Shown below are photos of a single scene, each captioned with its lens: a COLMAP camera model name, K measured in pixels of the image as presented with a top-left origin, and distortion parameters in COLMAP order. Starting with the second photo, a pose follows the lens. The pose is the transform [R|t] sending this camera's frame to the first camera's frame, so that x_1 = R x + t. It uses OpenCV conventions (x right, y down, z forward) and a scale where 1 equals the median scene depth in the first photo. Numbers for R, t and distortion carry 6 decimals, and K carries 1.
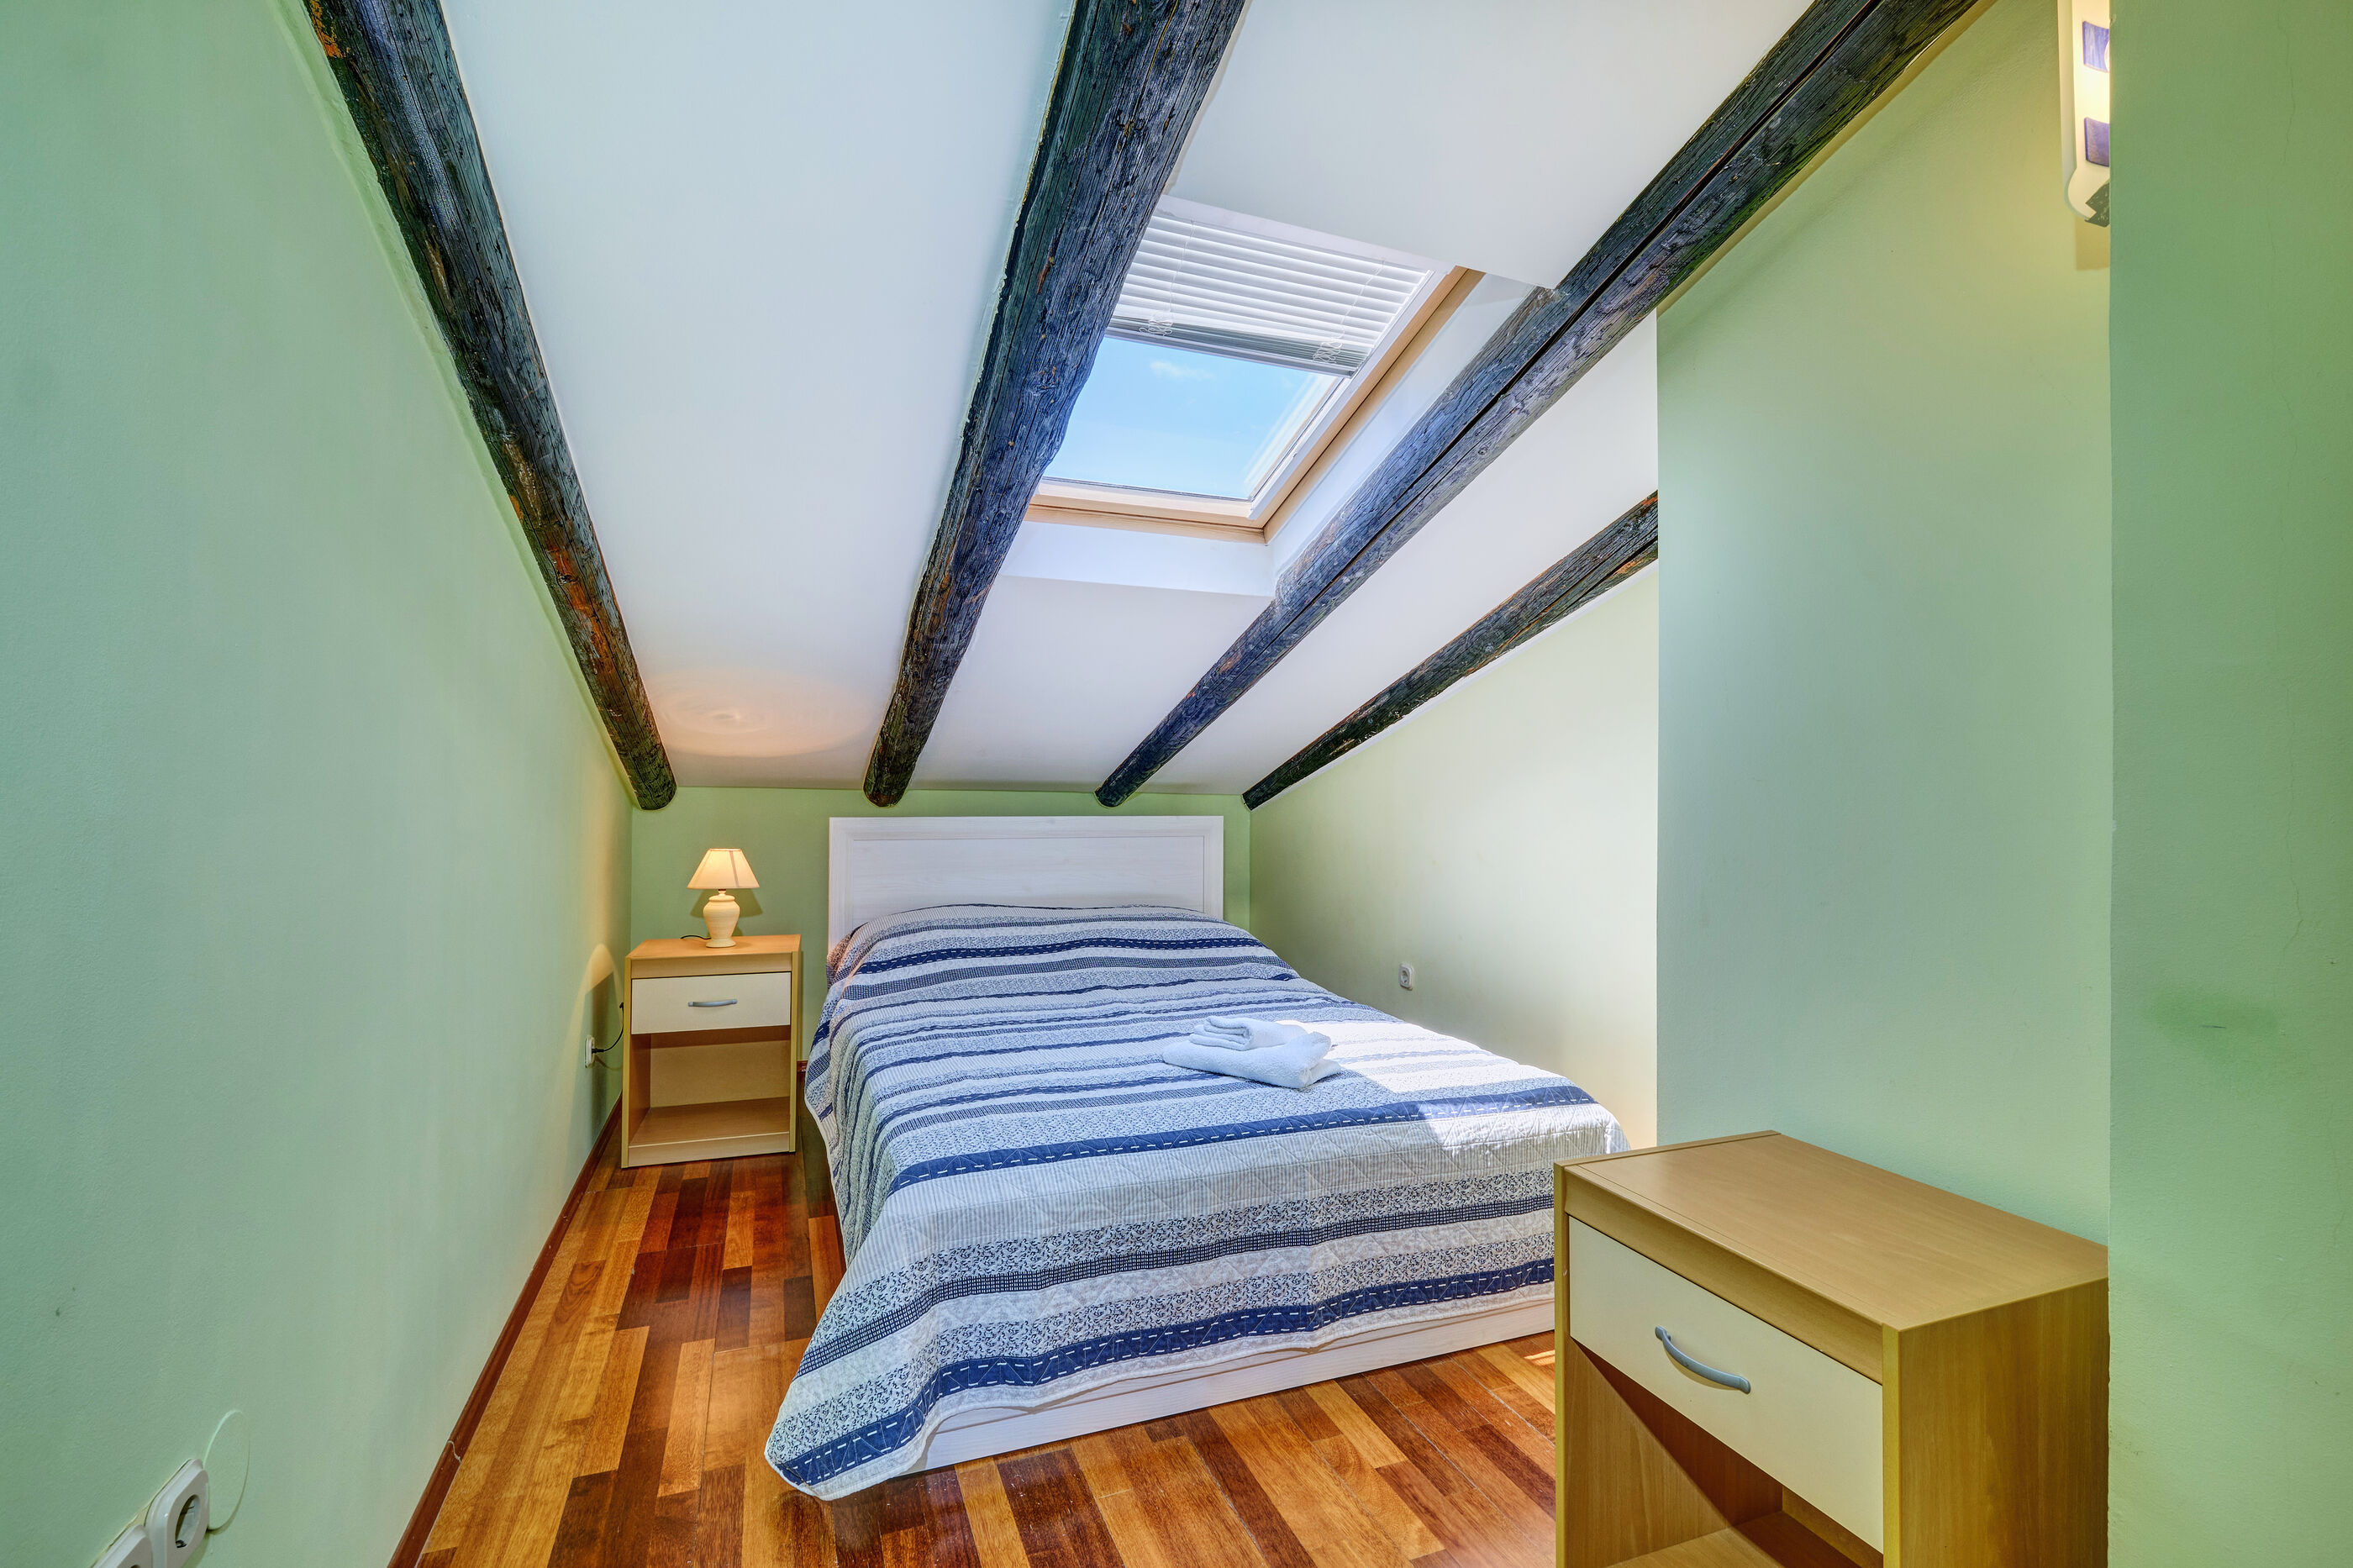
lens RADIAL K [[1014.3, 0, 1176.5], [0, 1014.3, 784.0], [0, 0, 1]] dist [0.001041, -0.000040]
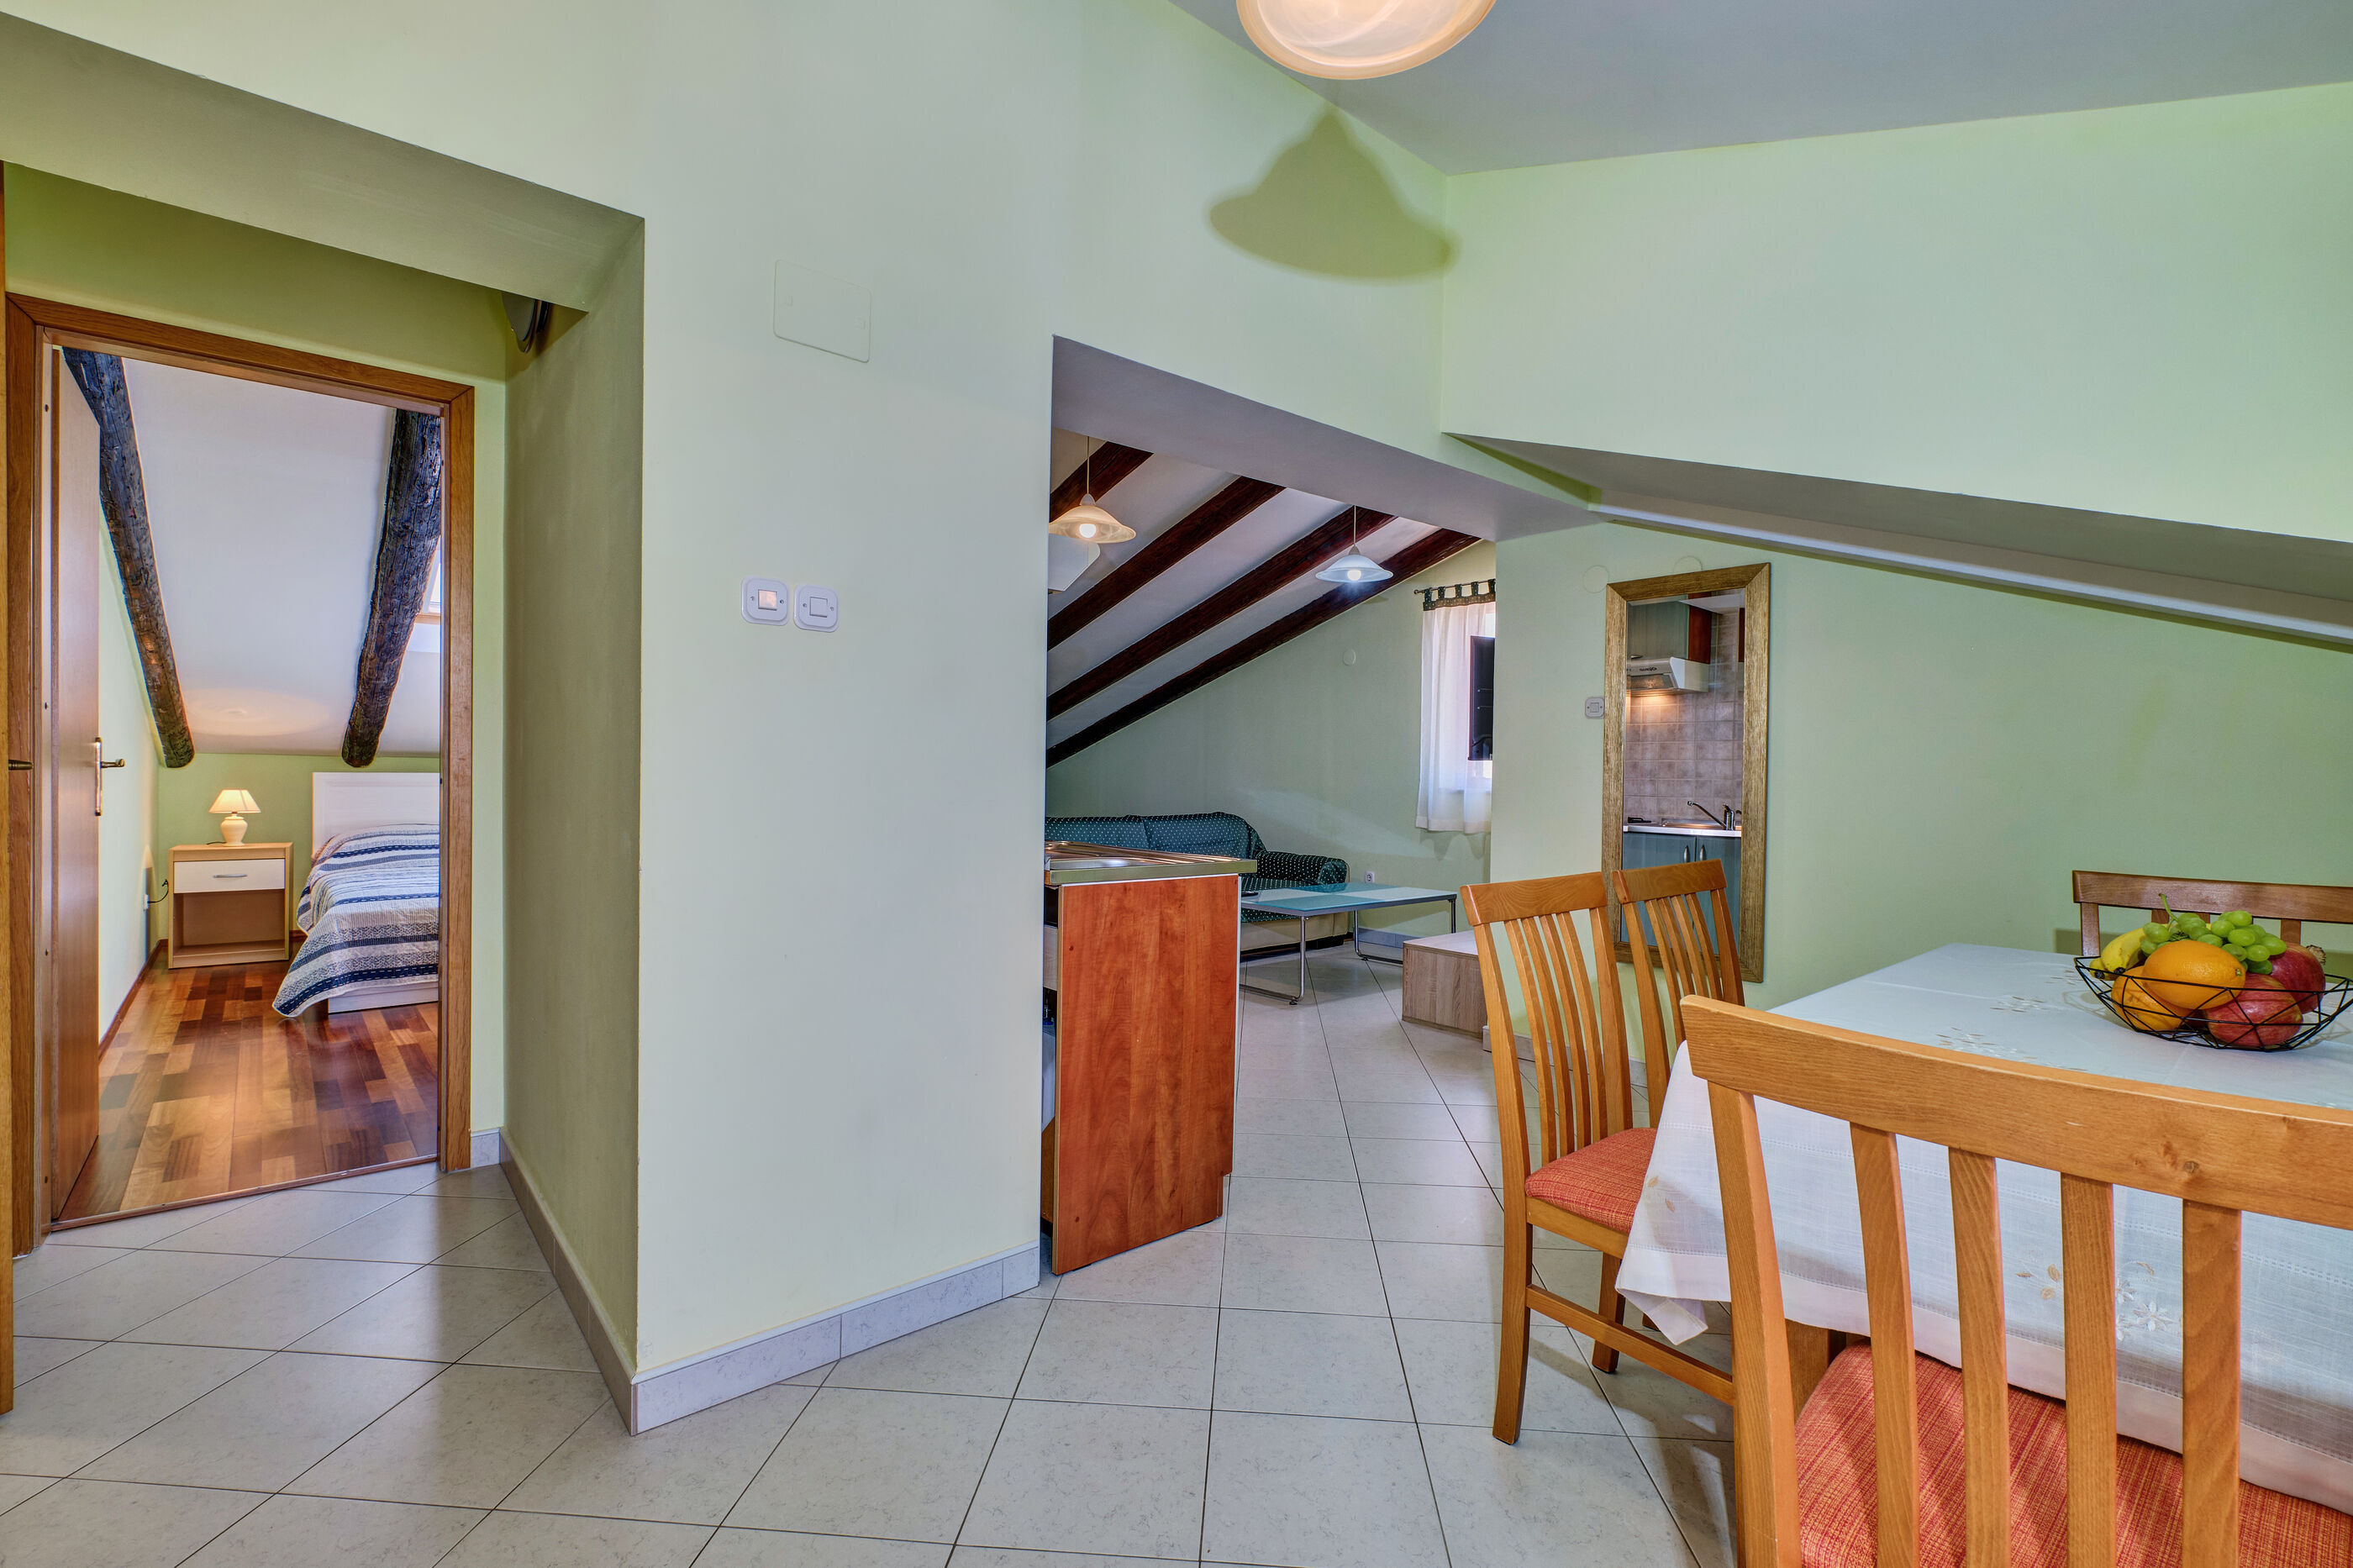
lens RADIAL K [[1045.2, 0, 1187.0], [0, 1045.2, 785.1], [0, 0, 1]] dist [0.000110, -0.001288]
pose [[0.940683, 0.000689, 0.339286, 0.474817], [-0.008583, 0.999726, 0.021768, 0.004609], [-0.339179, -0.023389, 0.940431, -1.224605]]
